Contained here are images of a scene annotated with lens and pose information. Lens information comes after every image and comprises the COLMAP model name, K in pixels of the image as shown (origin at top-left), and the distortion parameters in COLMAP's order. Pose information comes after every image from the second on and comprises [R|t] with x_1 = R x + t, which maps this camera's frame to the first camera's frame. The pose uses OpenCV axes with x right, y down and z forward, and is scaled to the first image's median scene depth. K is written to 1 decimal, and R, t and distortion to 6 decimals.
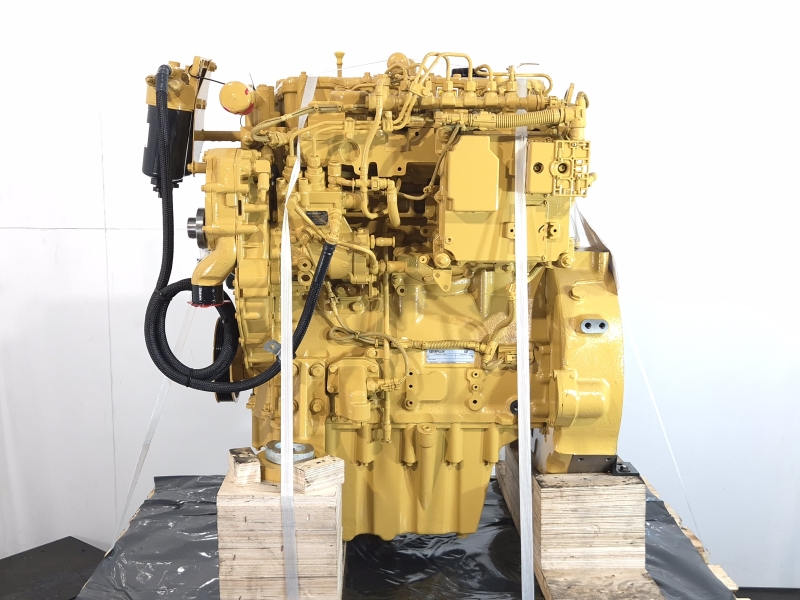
lens RADIAL K [[850.7, 0, 400.0], [0, 850.7, 300.0], [0, 0, 1]] dist [0.084033, -0.003222]
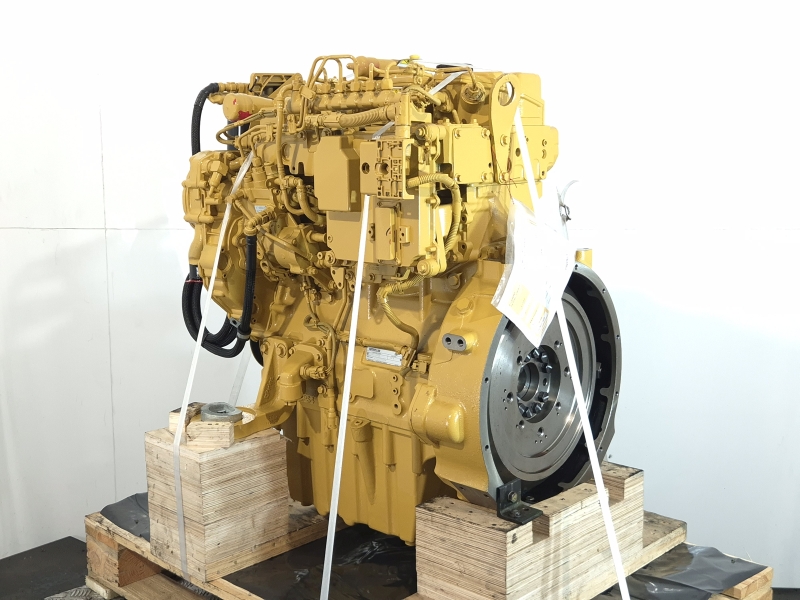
lens RADIAL K [[915.7, 0, 400.0], [0, 915.7, 300.0], [0, 0, 1]] dist [0.075324, -0.002653]
pose [[0.721298, 0.102182, -0.685046, 0.861804], [-0.101201, 0.993991, 0.041708, -0.049582], [0.685192, 0.039244, 0.727304, 0.253215]]
